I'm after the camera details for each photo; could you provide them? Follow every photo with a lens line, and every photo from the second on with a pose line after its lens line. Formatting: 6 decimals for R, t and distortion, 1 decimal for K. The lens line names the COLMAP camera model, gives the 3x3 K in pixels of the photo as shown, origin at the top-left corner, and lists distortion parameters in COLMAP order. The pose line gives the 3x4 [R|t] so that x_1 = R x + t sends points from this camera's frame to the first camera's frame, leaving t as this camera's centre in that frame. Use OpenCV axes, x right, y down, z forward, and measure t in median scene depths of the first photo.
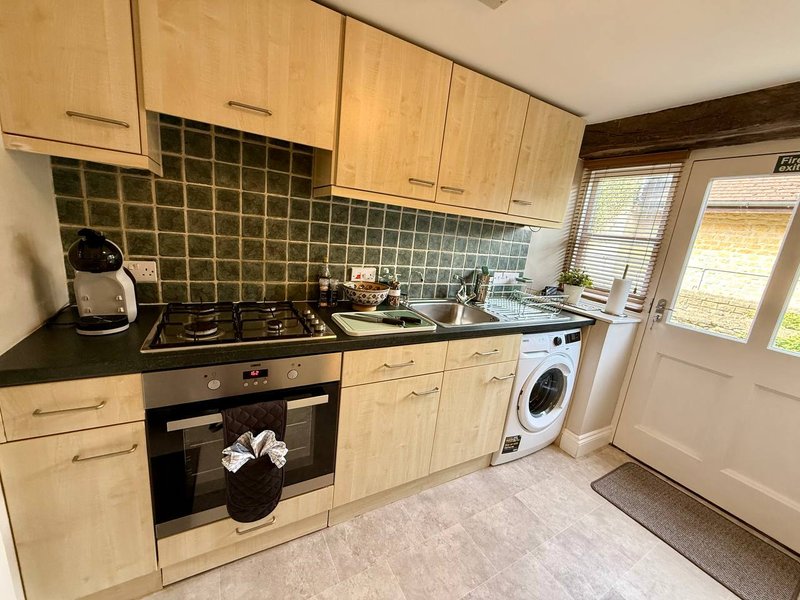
lens RADIAL K [[318.6, 0, 390.9], [0, 318.6, 305.8], [0, 0, 1]] dist [0.000082, 0.000484]
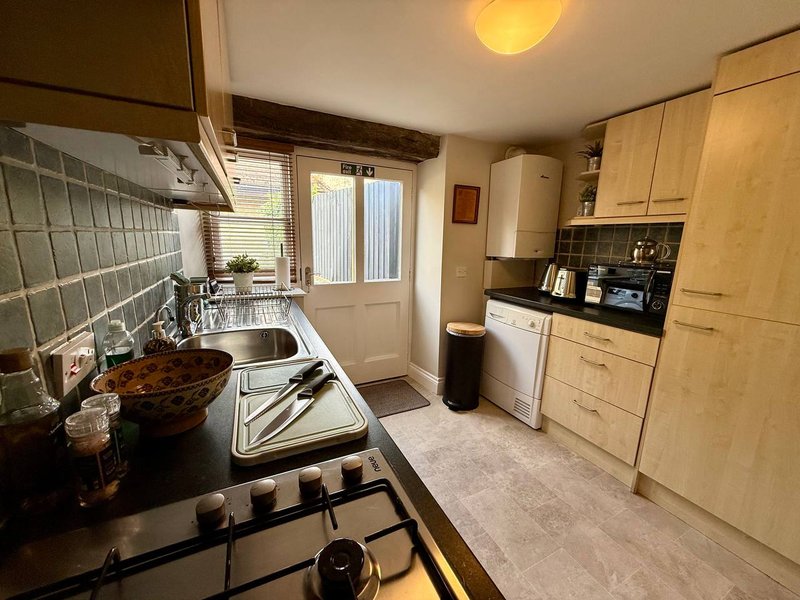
lens RADIAL K [[318.6, 0, 398.0], [0, 318.6, 304.5], [0, 0, 1]] dist [0.000082, 0.000484]
pose [[0.061343, -0.304956, 0.950389, -0.413203], [0.223525, 0.932195, 0.284691, -0.184978], [-0.972766, 0.194972, 0.125349, 0.601925]]
